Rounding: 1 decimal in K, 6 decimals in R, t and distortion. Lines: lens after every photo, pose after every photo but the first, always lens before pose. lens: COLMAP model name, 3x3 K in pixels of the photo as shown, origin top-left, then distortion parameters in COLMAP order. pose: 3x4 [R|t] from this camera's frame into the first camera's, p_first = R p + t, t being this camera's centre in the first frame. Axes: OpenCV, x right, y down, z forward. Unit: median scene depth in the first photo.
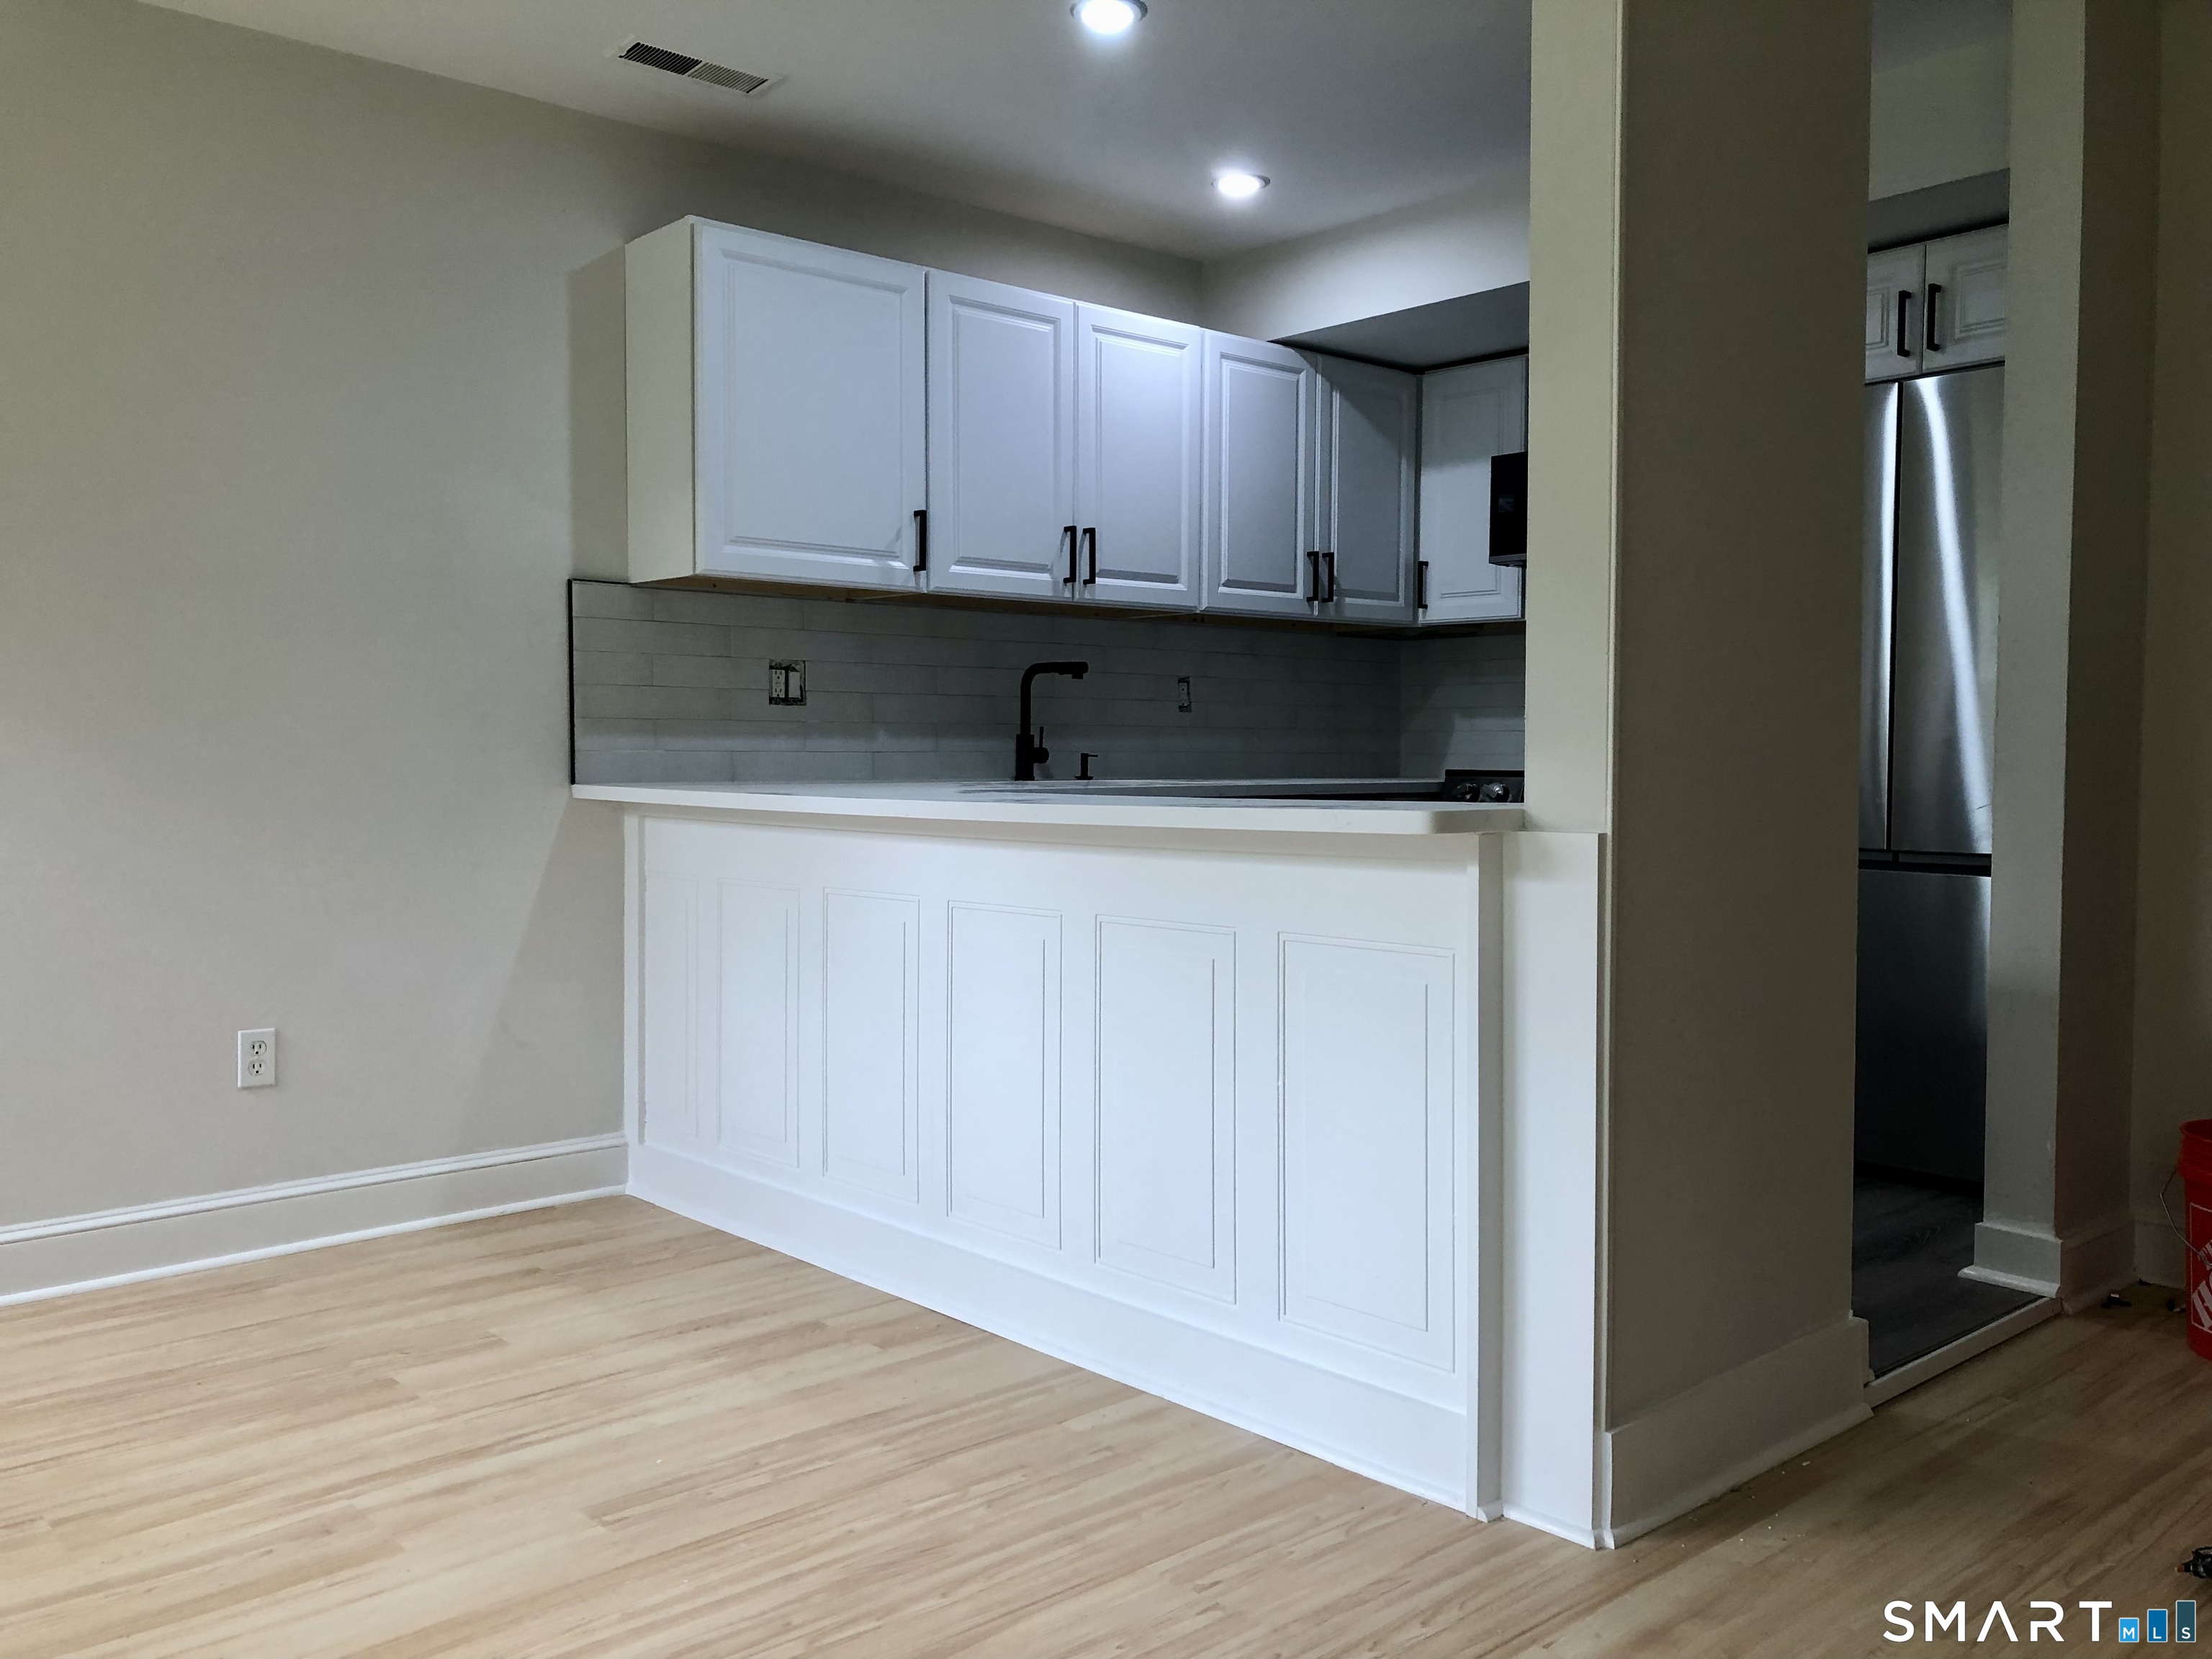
lens RADIAL K [[1785.6, 0, 1106.0], [0, 1785.6, 829.5], [0, 0, 1]] dist [0.142416, -0.379244]
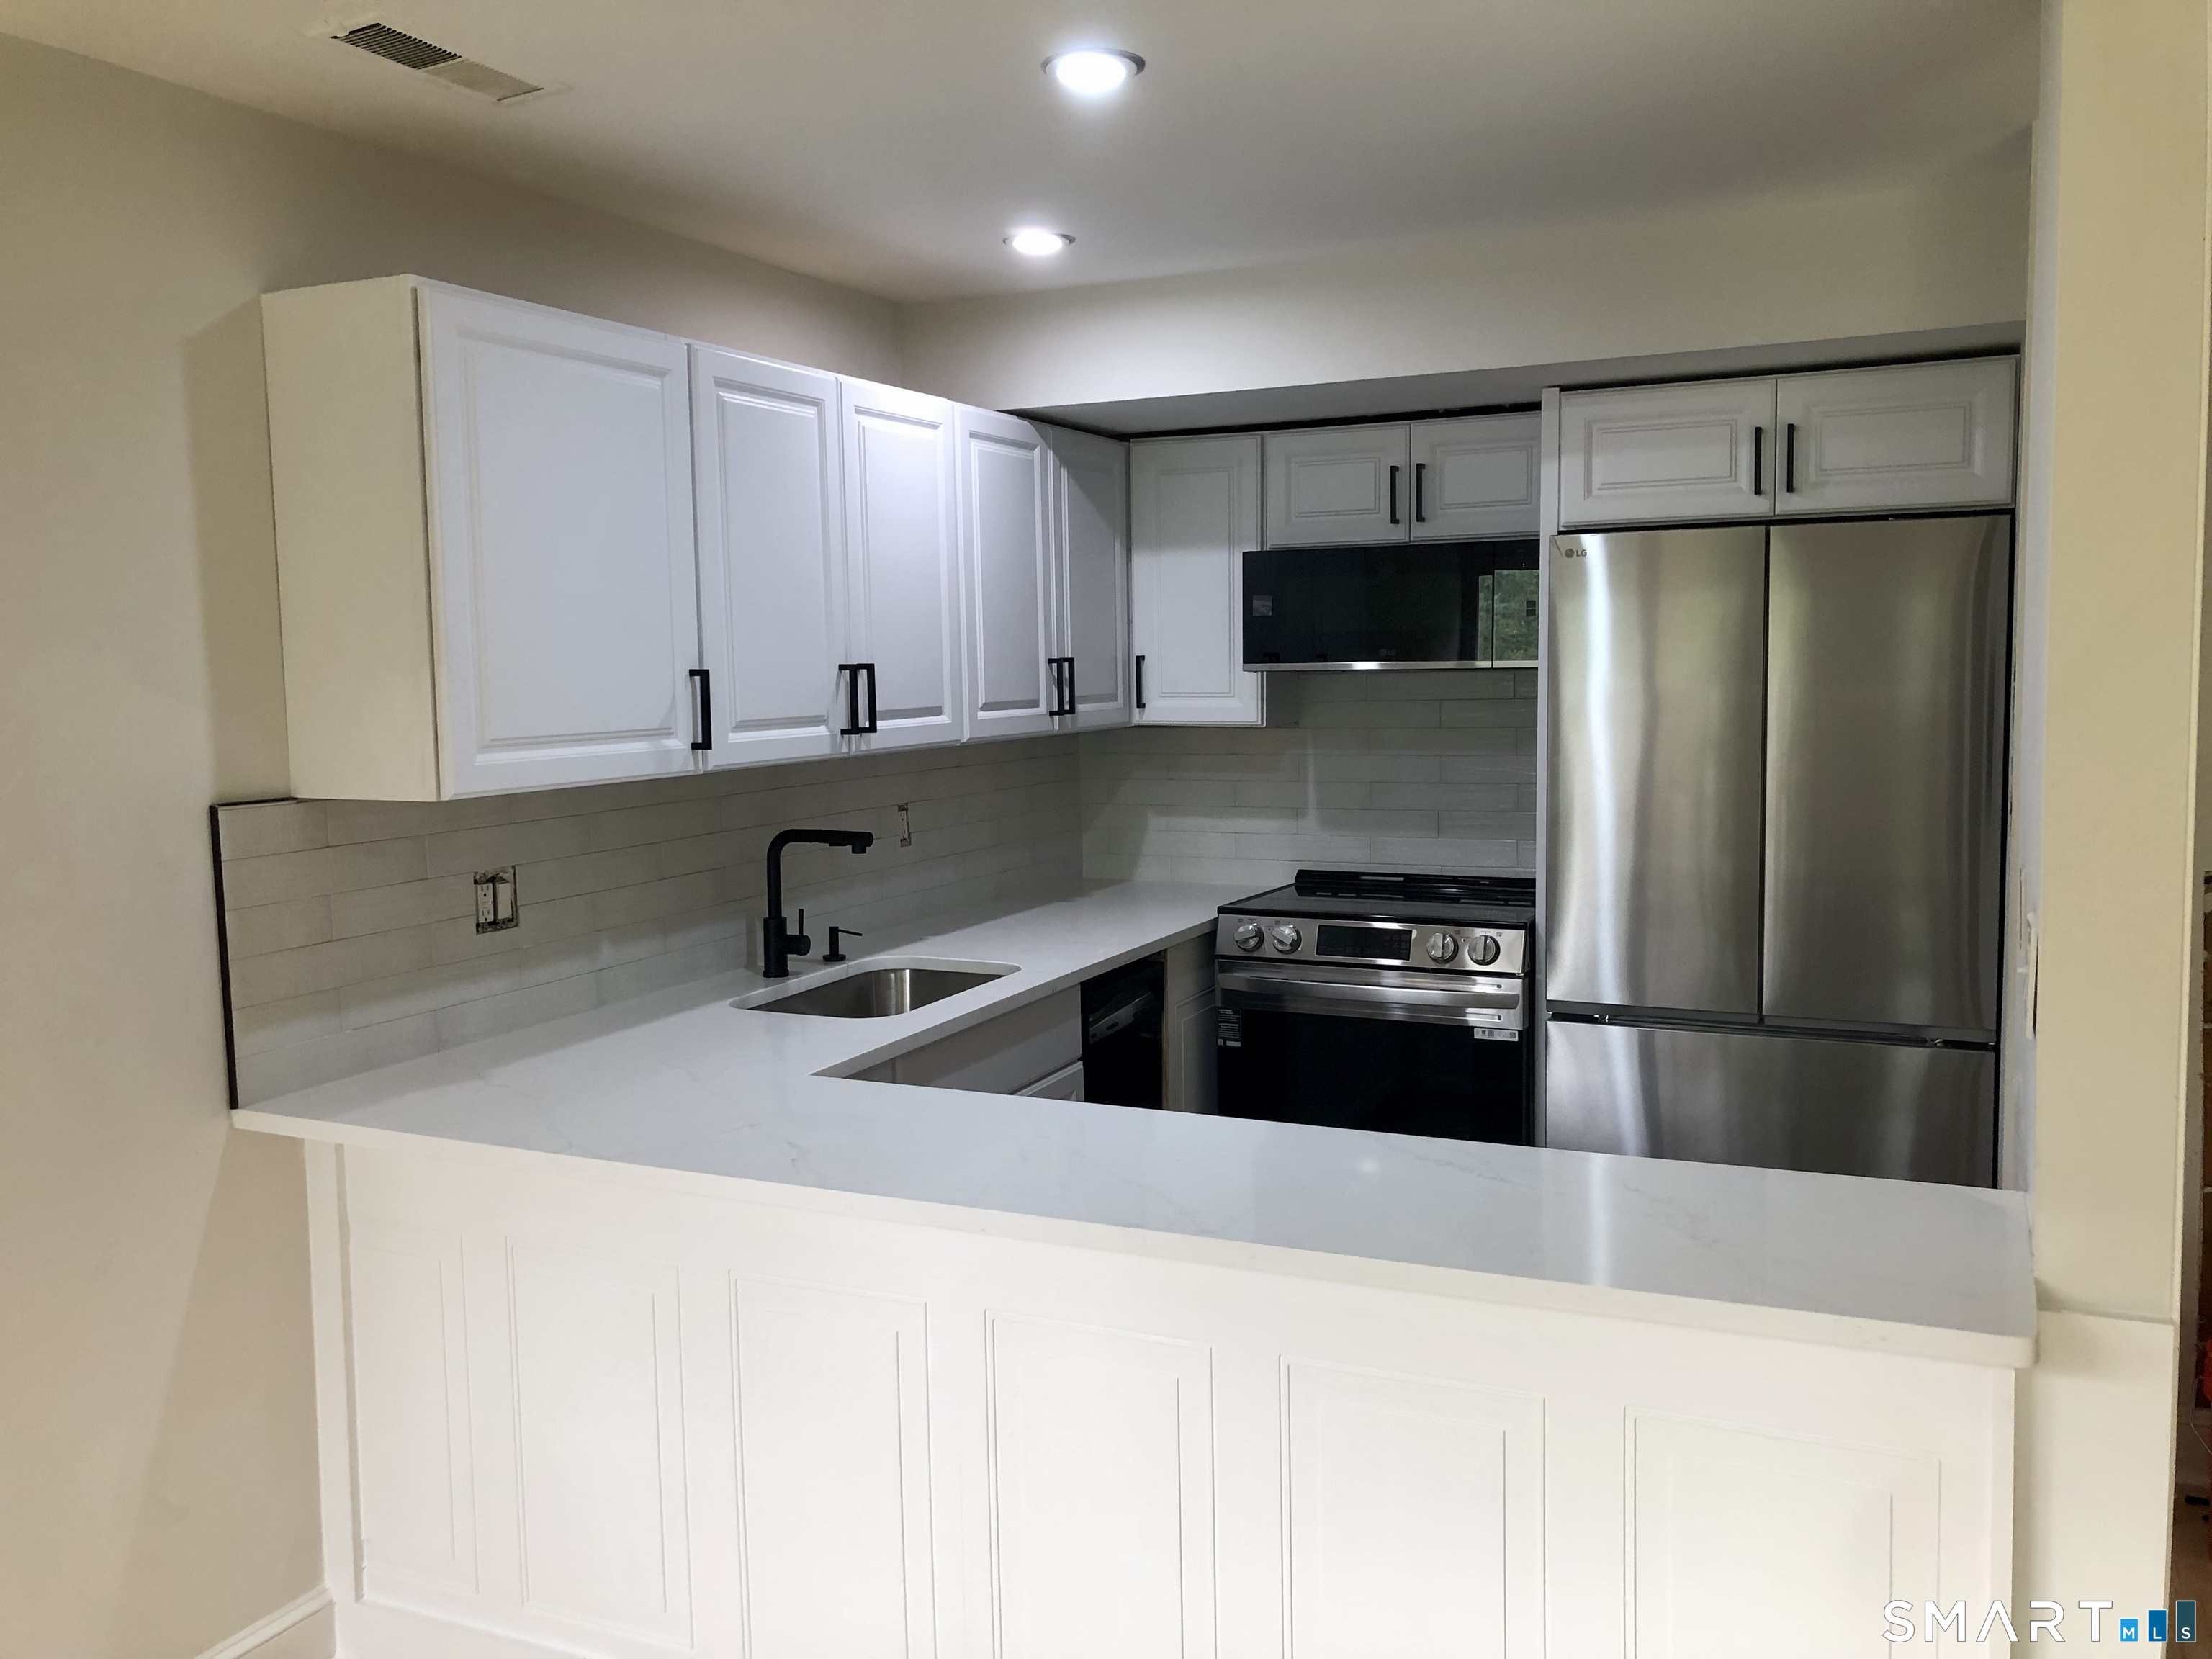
lens RADIAL K [[1778.1, 0, 1118.9], [0, 1778.1, 814.6], [0, 0, 1]] dist [0.041835, -0.070679]
pose [[0.915656, -0.052848, 0.398474, -0.224240], [0.035230, 0.998056, 0.051412, -0.138699], [-0.400416, -0.033037, 0.915738, 0.235679]]
